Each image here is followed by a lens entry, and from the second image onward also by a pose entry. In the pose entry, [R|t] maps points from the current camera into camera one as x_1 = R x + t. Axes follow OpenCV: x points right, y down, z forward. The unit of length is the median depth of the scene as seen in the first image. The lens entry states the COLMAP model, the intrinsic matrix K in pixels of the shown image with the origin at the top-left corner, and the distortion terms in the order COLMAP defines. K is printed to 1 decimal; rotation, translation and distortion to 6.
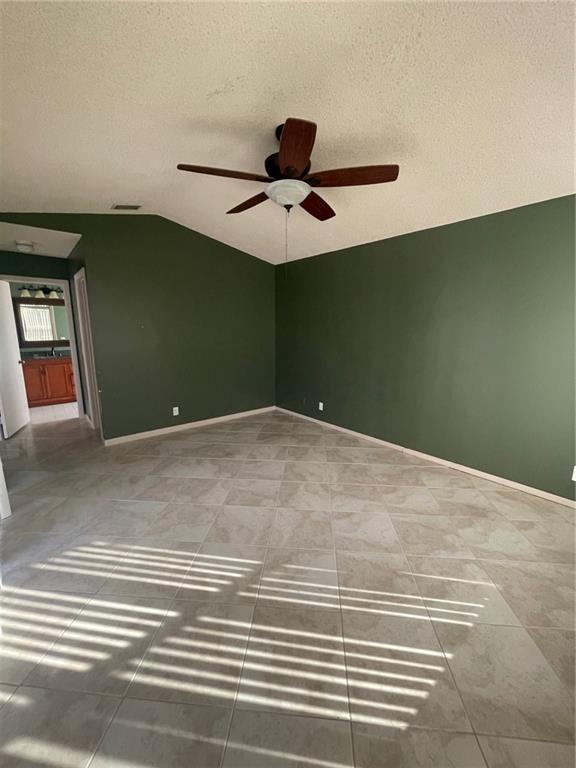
lens RADIAL K [[311.7, 0, 288.0], [0, 311.7, 384.0], [0, 0, 1]] dist [-0.002572, -0.000250]
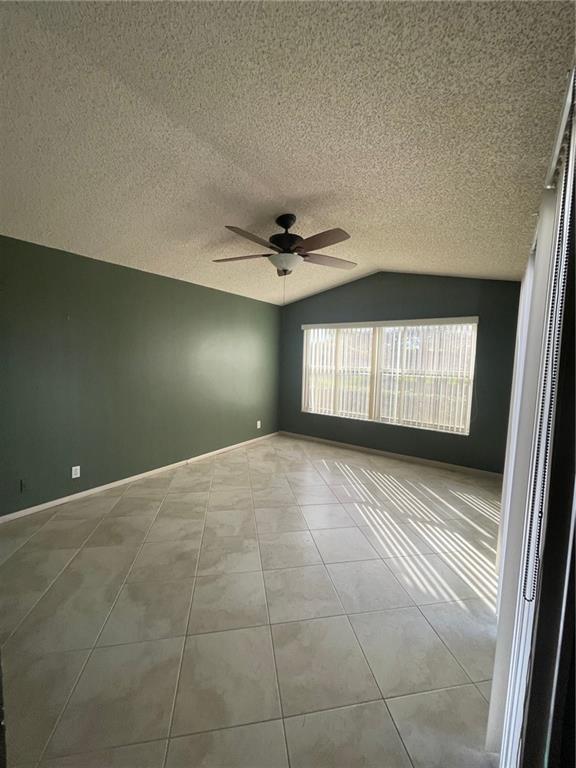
lens RADIAL K [[311.7, 0, 288.0], [0, 311.7, 384.0], [0, 0, 1]] dist [-0.002572, -0.000250]
pose [[-0.261145, -0.091269, 0.960975, -0.914064], [0.152210, 0.979173, 0.134360, -0.193491], [-0.953224, 0.181357, -0.241814, 0.970898]]
